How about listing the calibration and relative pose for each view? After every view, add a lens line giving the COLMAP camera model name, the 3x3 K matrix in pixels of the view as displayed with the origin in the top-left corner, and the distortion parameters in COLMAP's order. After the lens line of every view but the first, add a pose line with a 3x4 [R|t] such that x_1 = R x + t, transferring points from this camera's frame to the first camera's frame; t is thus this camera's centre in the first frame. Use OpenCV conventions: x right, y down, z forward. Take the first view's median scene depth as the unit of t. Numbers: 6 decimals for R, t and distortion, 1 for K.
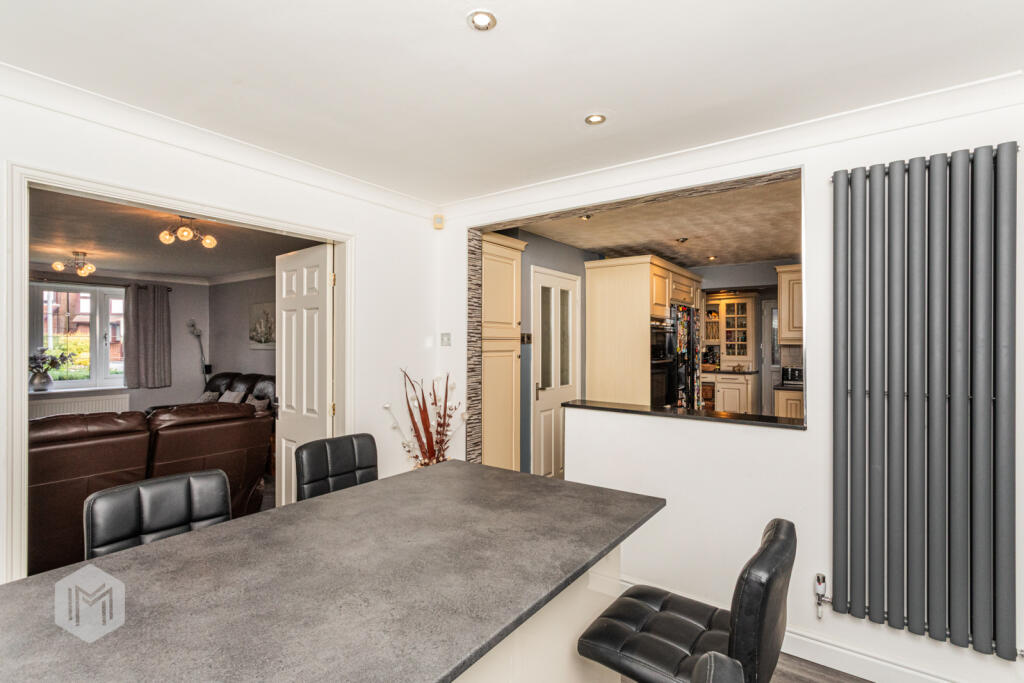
lens RADIAL K [[484.2, 0, 511.7], [0, 484.2, 342.3], [0, 0, 1]] dist [-0.001814, 0.001124]
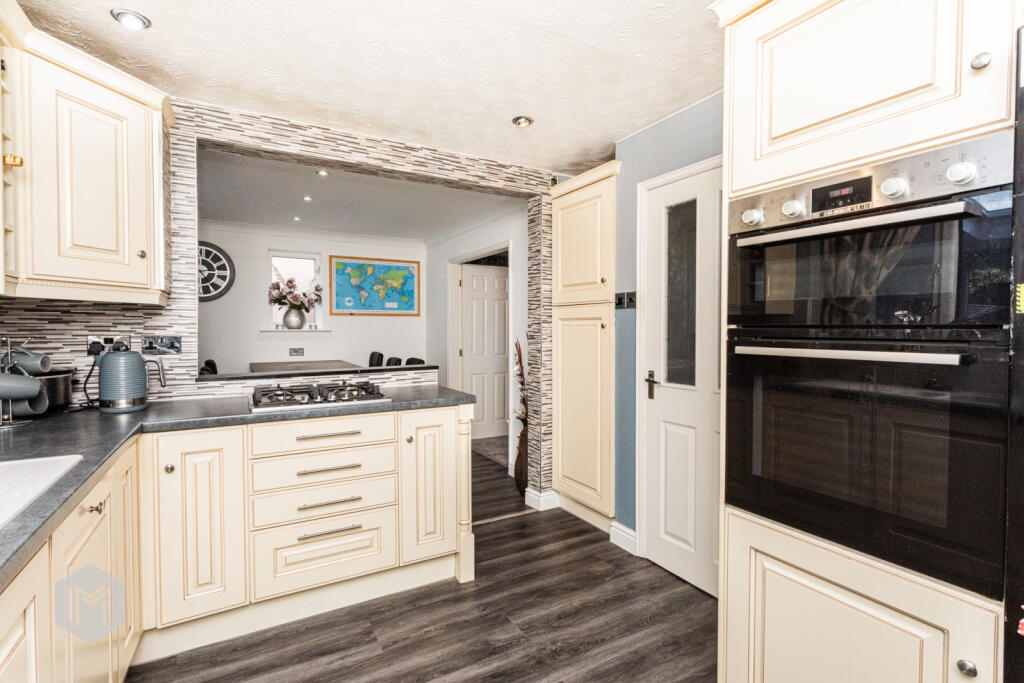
lens RADIAL K [[484.2, 0, 514.7], [0, 484.2, 341.4], [0, 0, 1]] dist [-0.001814, 0.001124]
pose [[-0.409998, 0.024603, -0.911755, 0.357166], [-0.000075, 0.999635, 0.027008, 0.015935], [0.912087, 0.011142, -0.409846, 0.573643]]
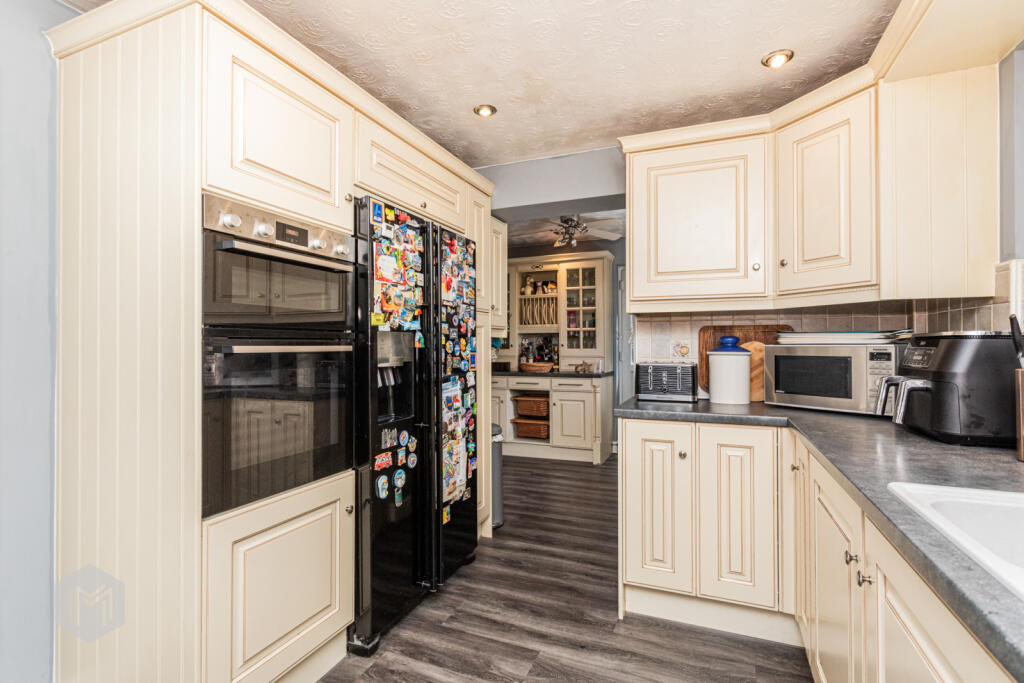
lens RADIAL K [[484.2, 0, 513.2], [0, 484.2, 341.0], [0, 0, 1]] dist [-0.001814, 0.001124]
pose [[0.974225, -0.001302, 0.225573, 0.228989], [0.003308, 0.999958, -0.008515, 0.022298], [-0.225552, 0.009042, 0.974189, 0.388094]]
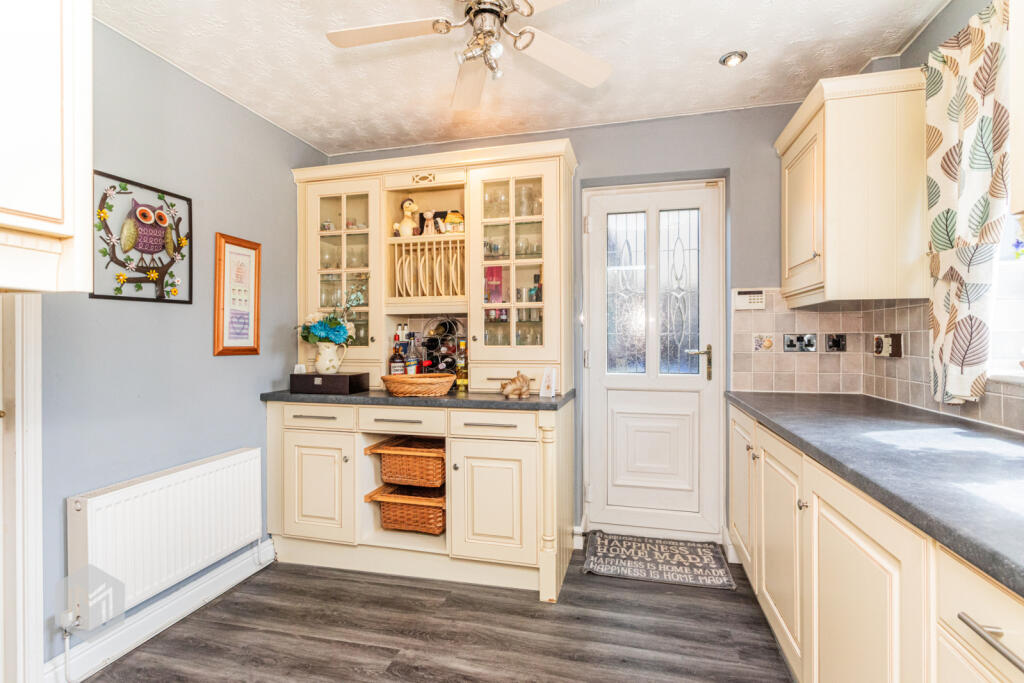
lens RADIAL K [[484.2, 0, 506.3], [0, 484.2, 339.2], [0, 0, 1]] dist [-0.001814, 0.001124]
pose [[0.935696, -0.002580, 0.352799, 0.350876], [0.003857, 0.999988, -0.002919, 0.024216], [-0.352787, 0.004092, 0.935695, 0.711868]]
